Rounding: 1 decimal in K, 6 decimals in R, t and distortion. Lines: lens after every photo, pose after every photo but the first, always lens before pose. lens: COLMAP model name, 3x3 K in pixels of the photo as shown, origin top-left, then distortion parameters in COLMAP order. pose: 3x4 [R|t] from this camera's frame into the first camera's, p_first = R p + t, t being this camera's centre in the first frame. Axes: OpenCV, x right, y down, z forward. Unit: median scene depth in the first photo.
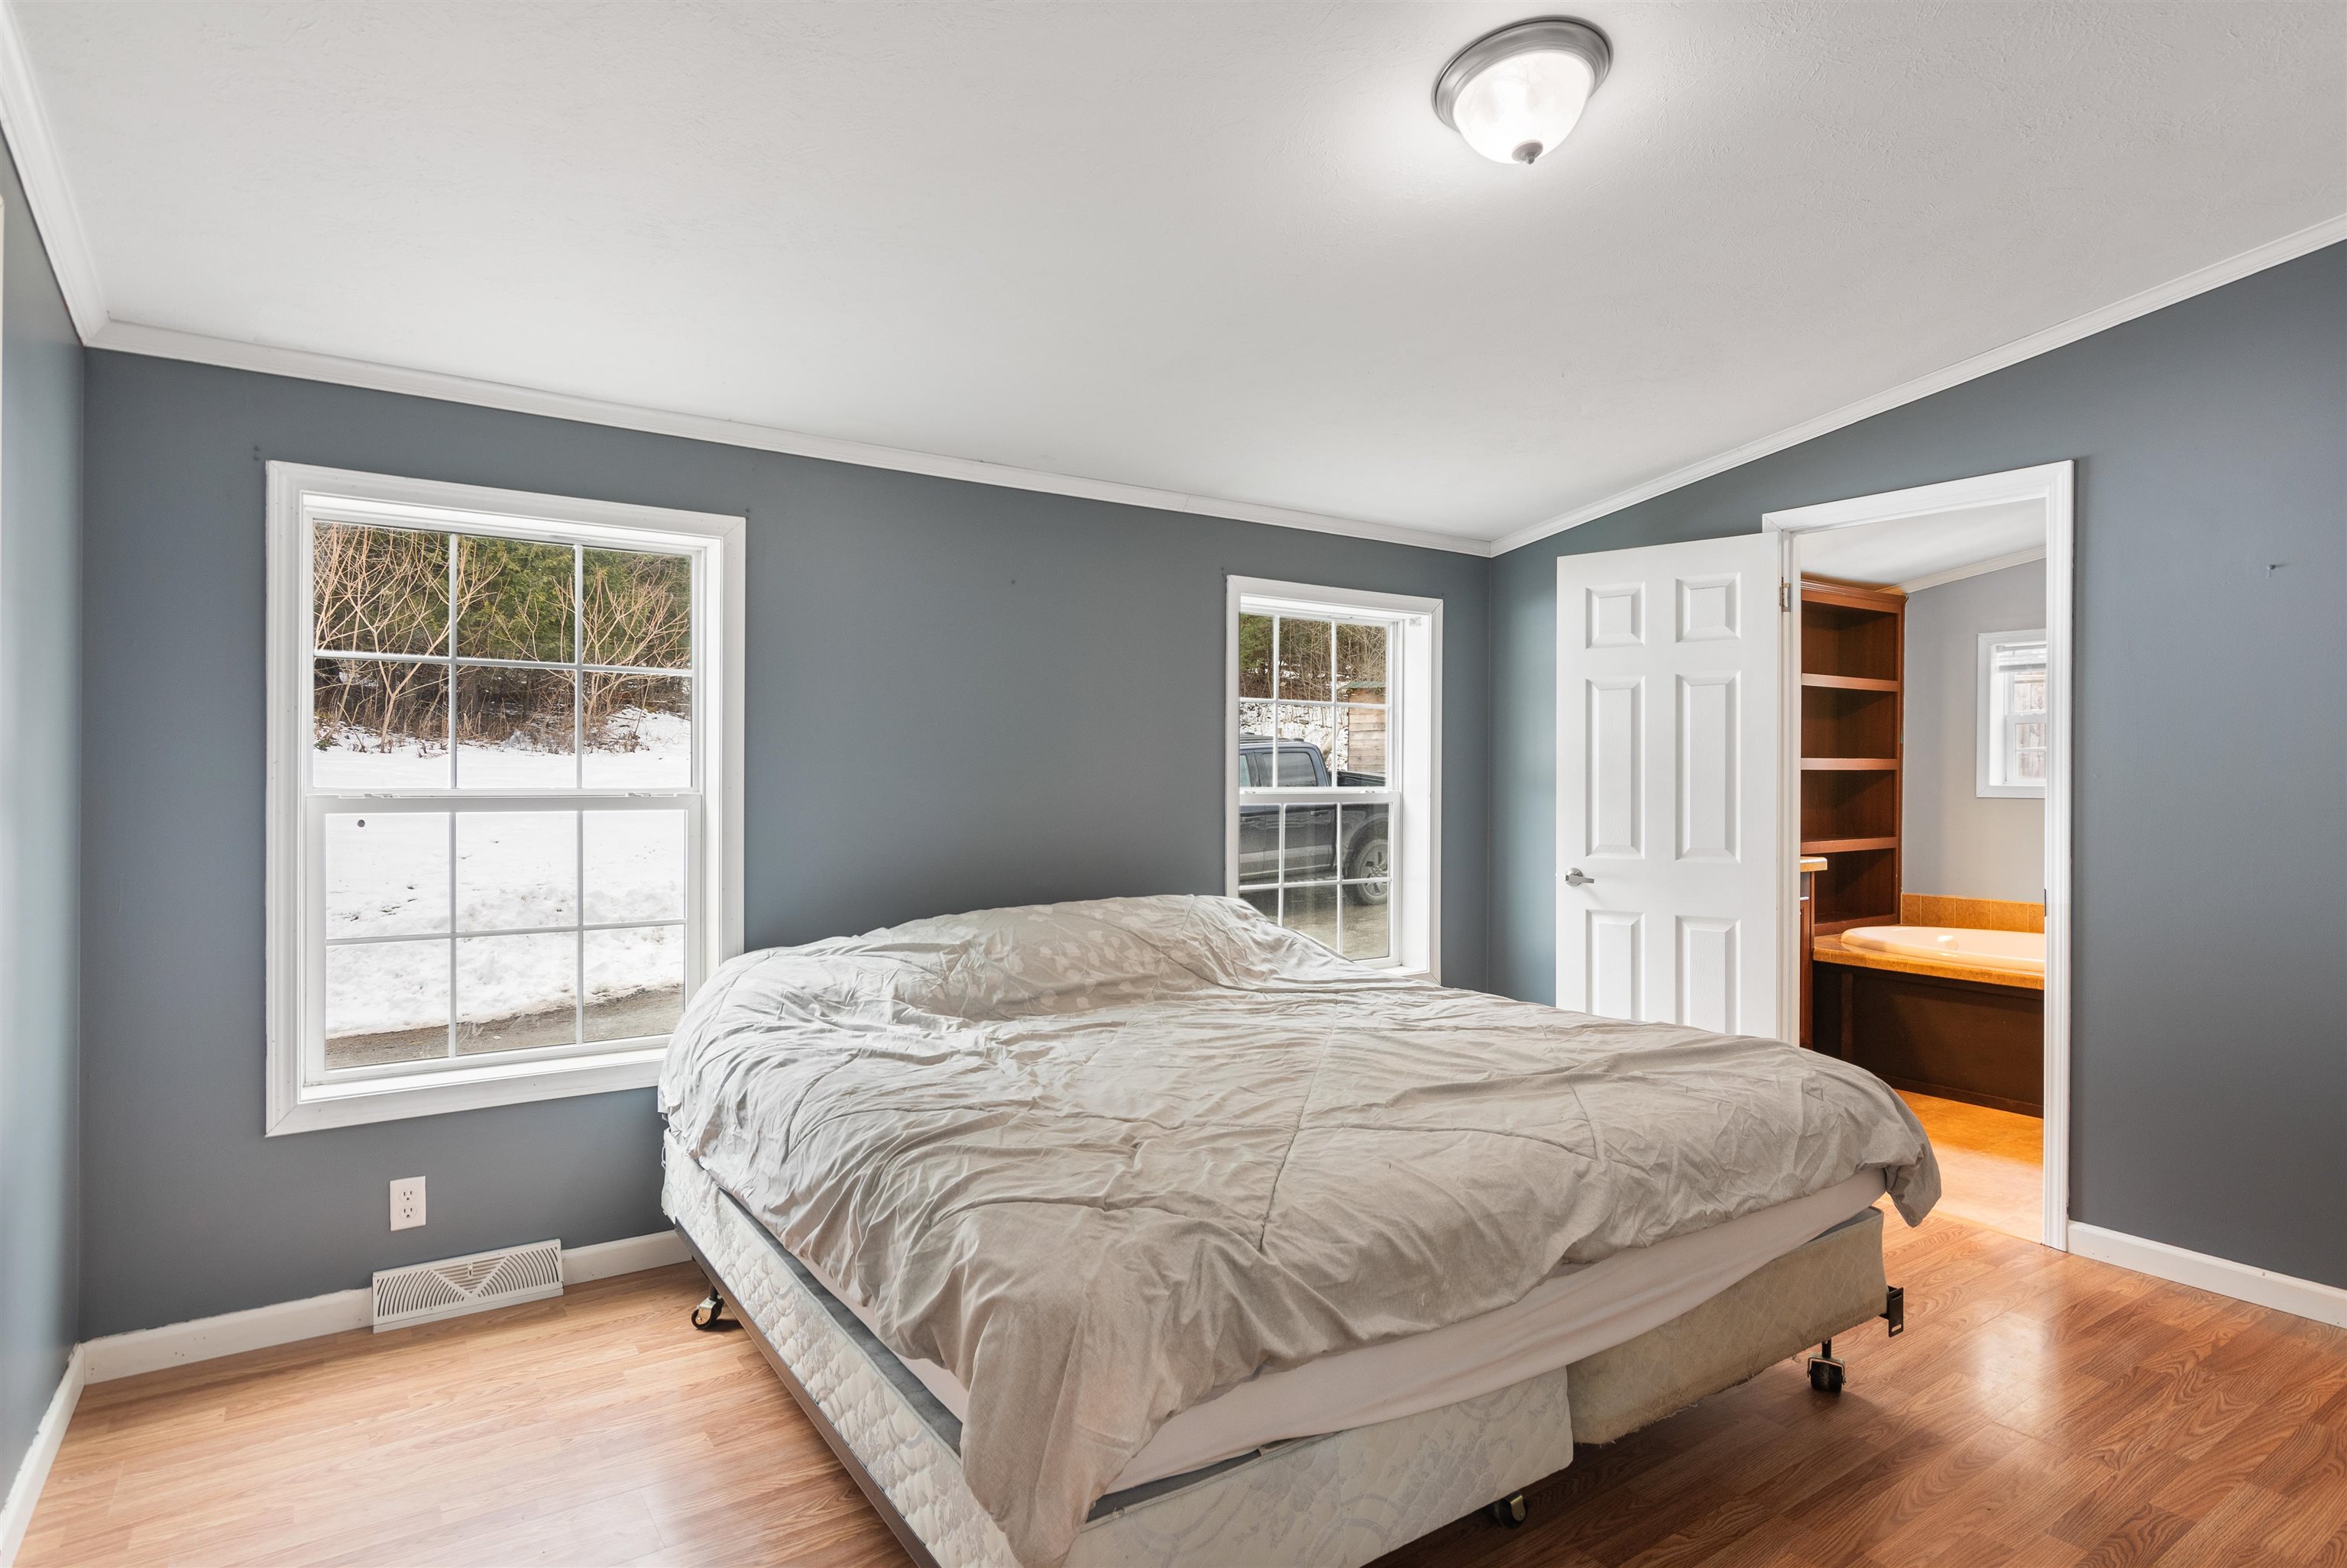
lens RADIAL K [[1195.7, 0, 1167.3], [0, 1195.7, 780.4], [0, 0, 1]] dist [0.000790, -0.000223]
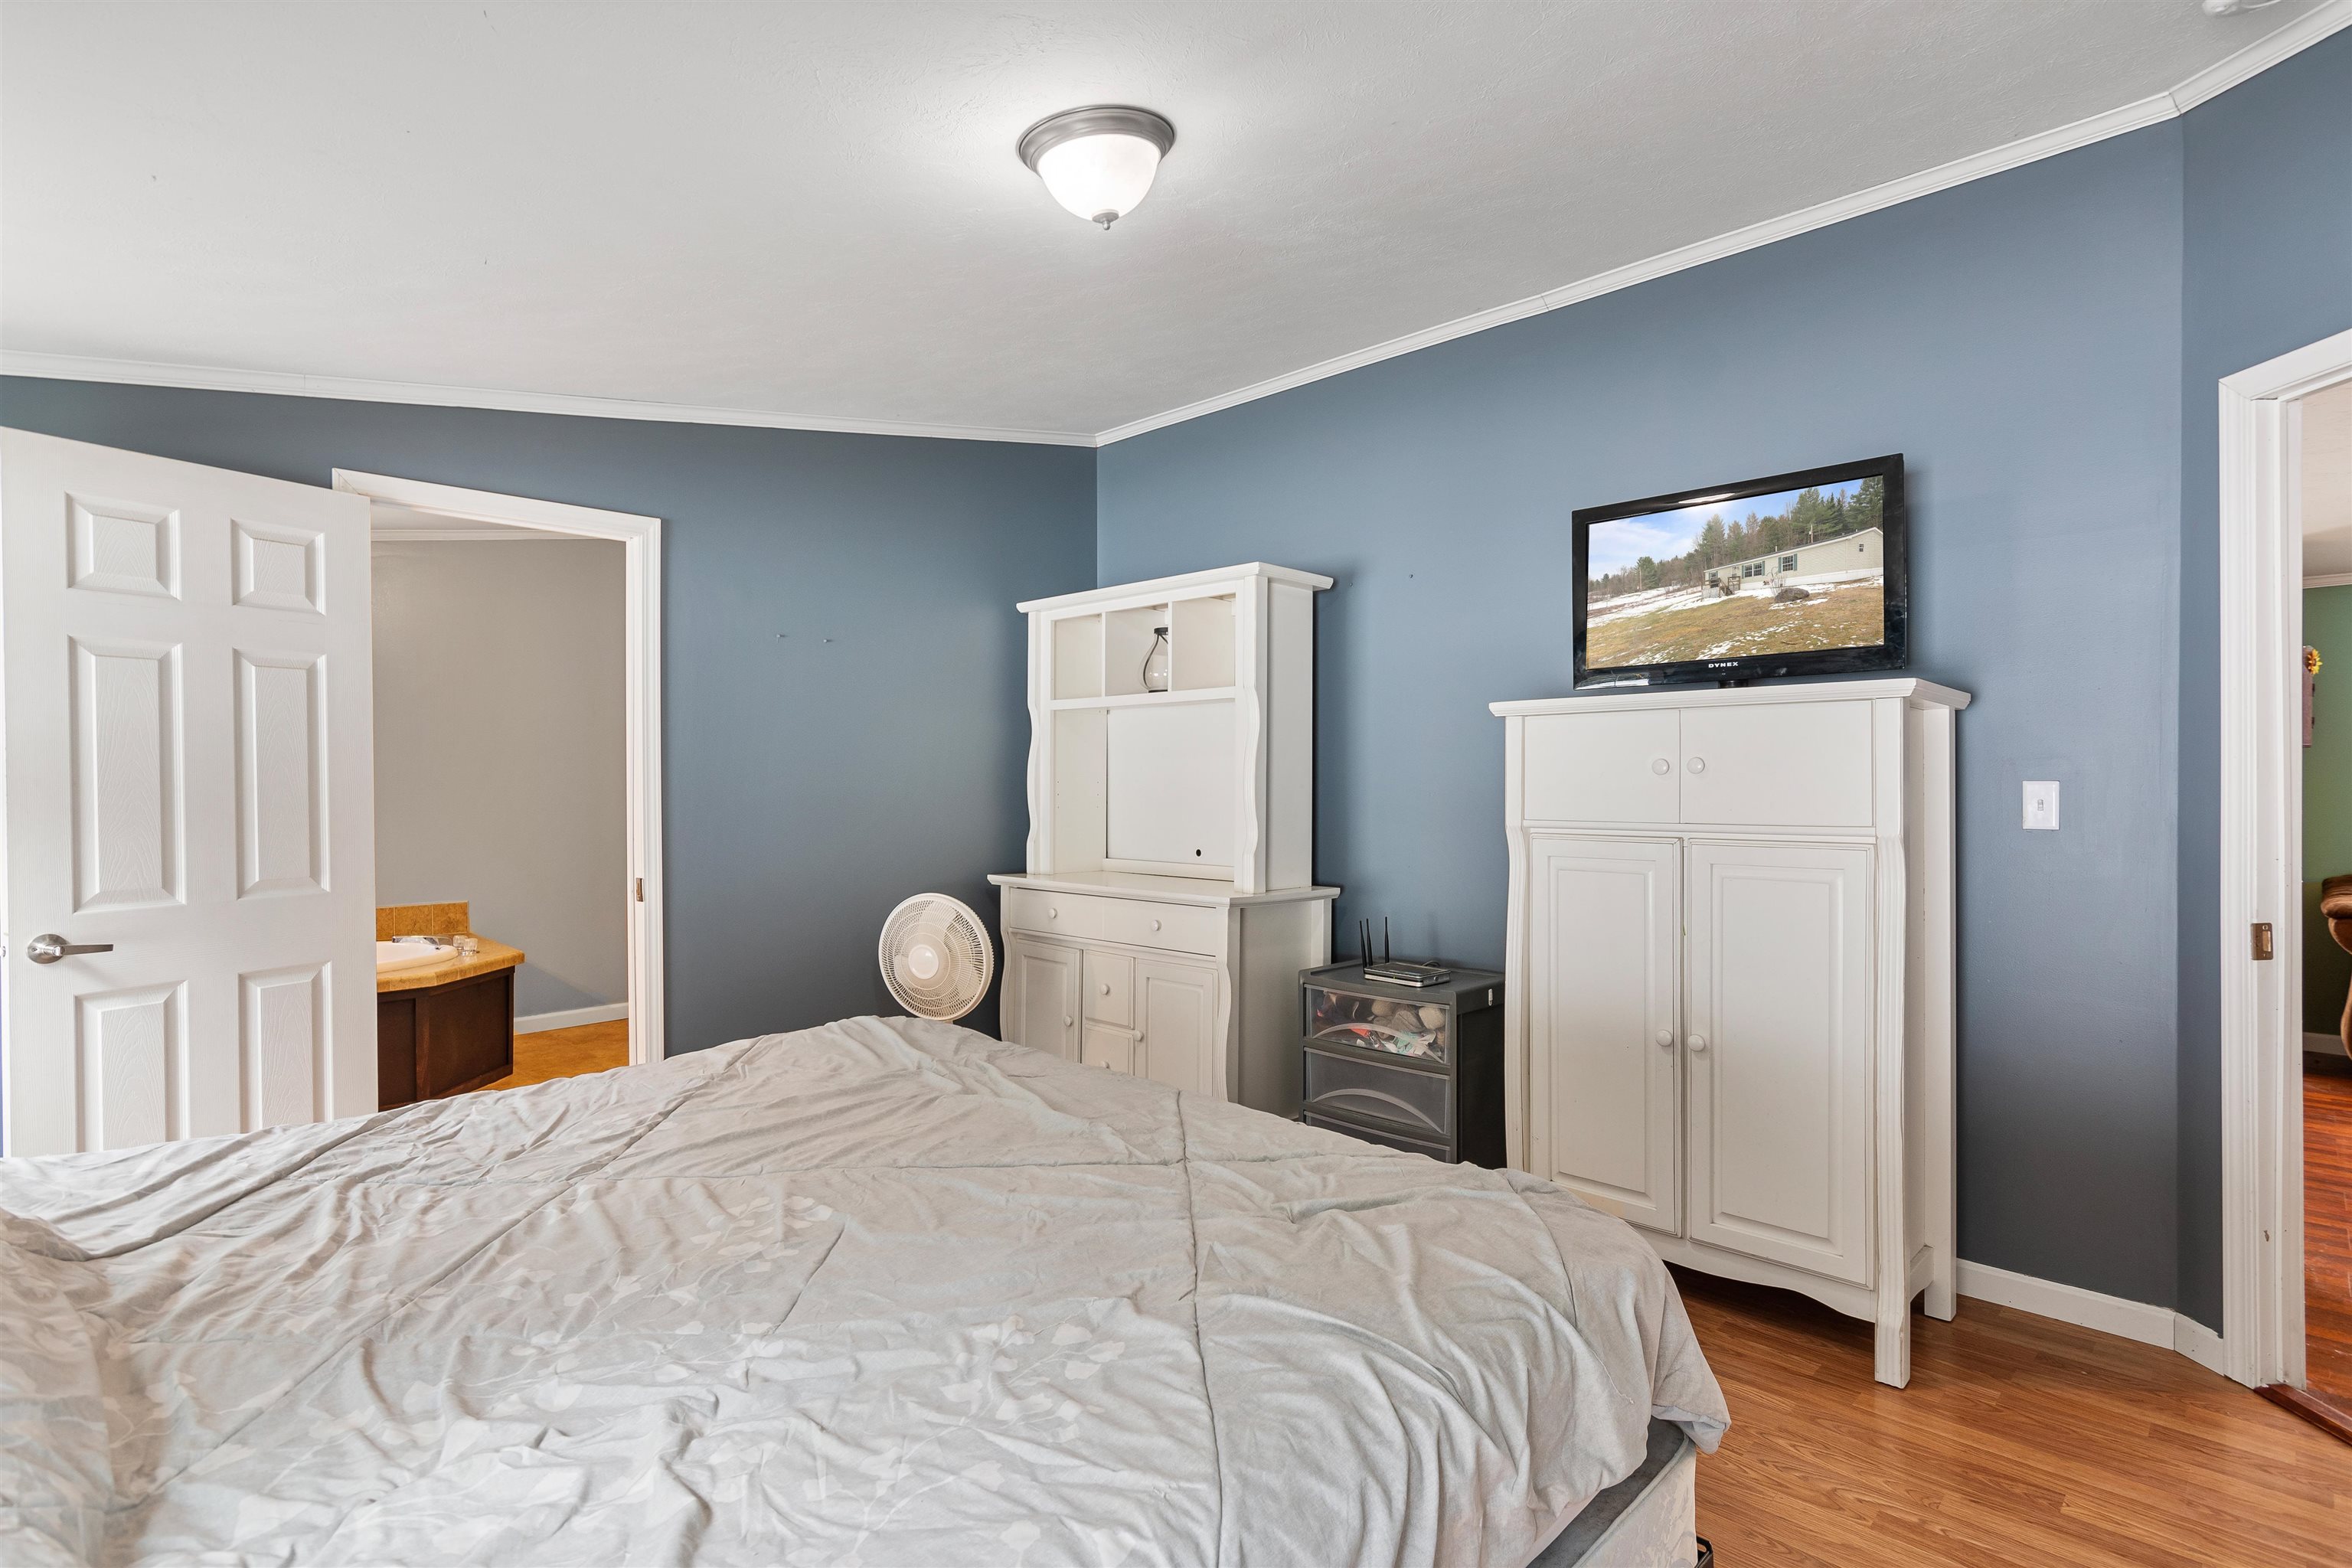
lens RADIAL K [[1135.2, 0, 1176.0], [0, 1135.2, 784.0], [0, 0, 1]] dist [0.000316, 0.000099]
pose [[-0.180418, -0.010153, 0.983538, -0.864614], [0.008718, 0.999891, 0.011921, -0.018847], [-0.983551, 0.010726, -0.180310, 1.290406]]
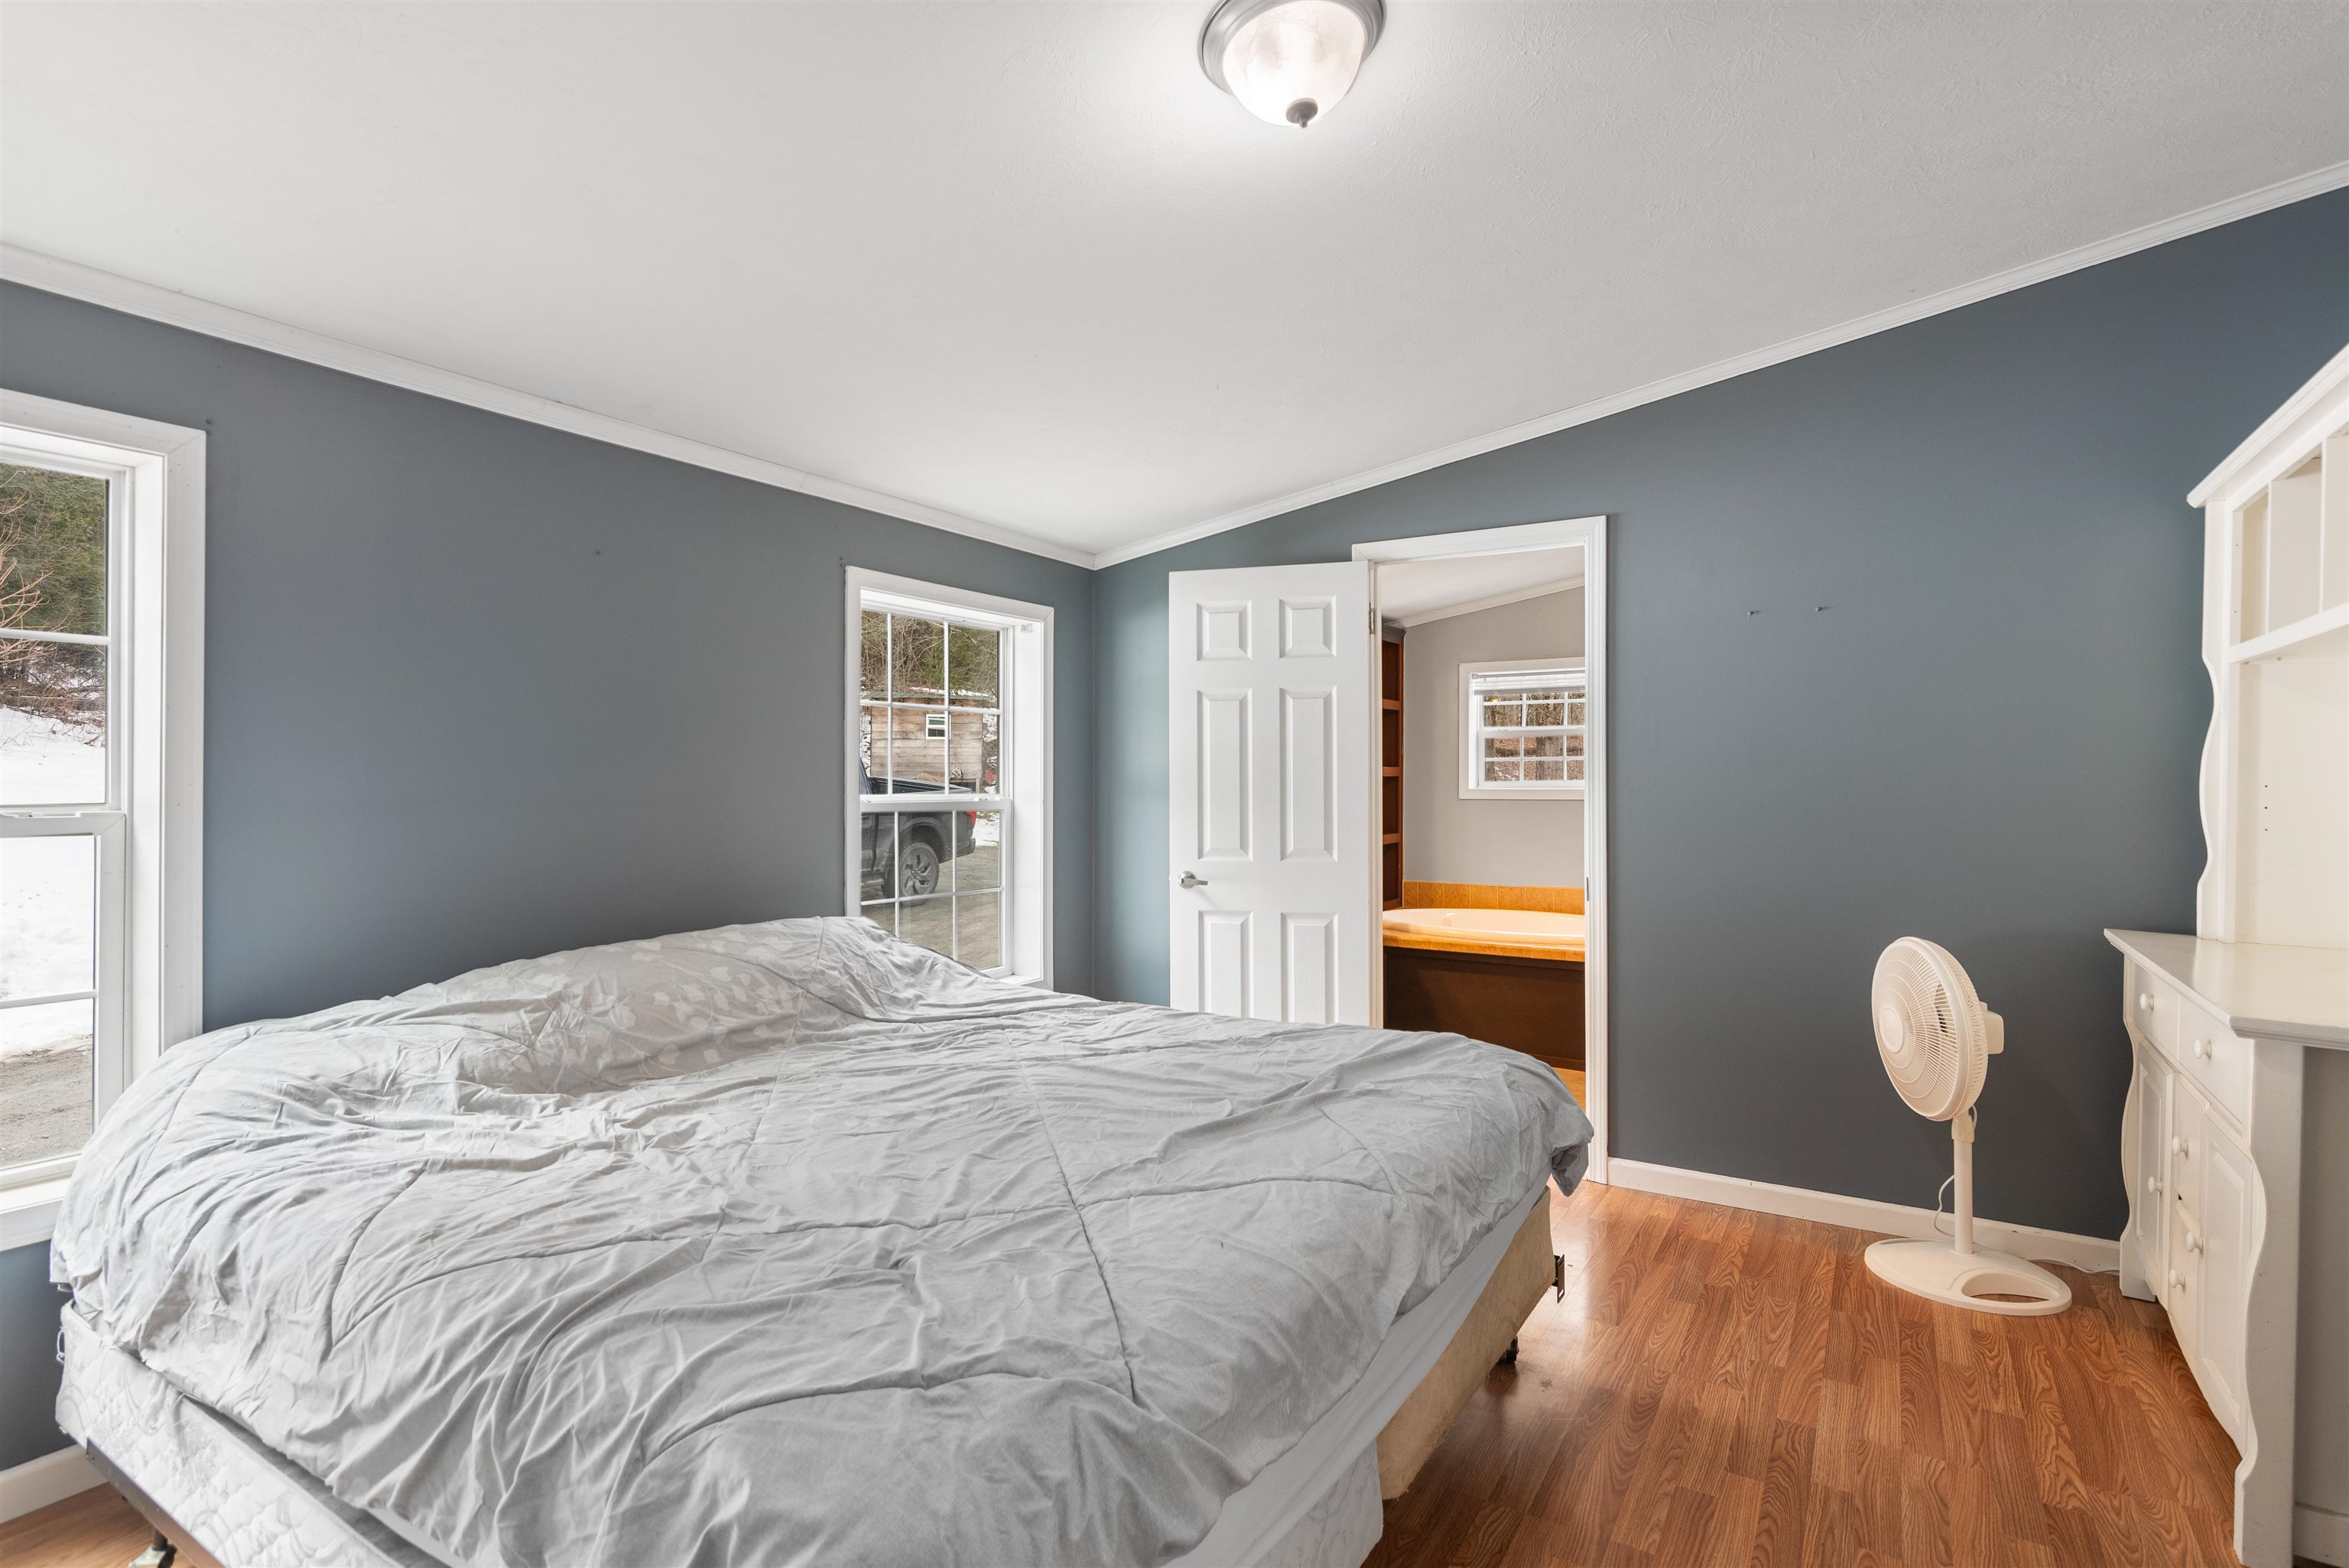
lens RADIAL K [[1168.5, 0, 1221.6], [0, 1168.5, 776.7], [0, 0, 1]] dist [-0.001383, 0.002177]
pose [[0.920179, -0.001595, 0.391495, -0.074874], [0.005075, 0.999956, -0.007855, -0.001821], [-0.391466, 0.009215, 0.920147, 0.126913]]
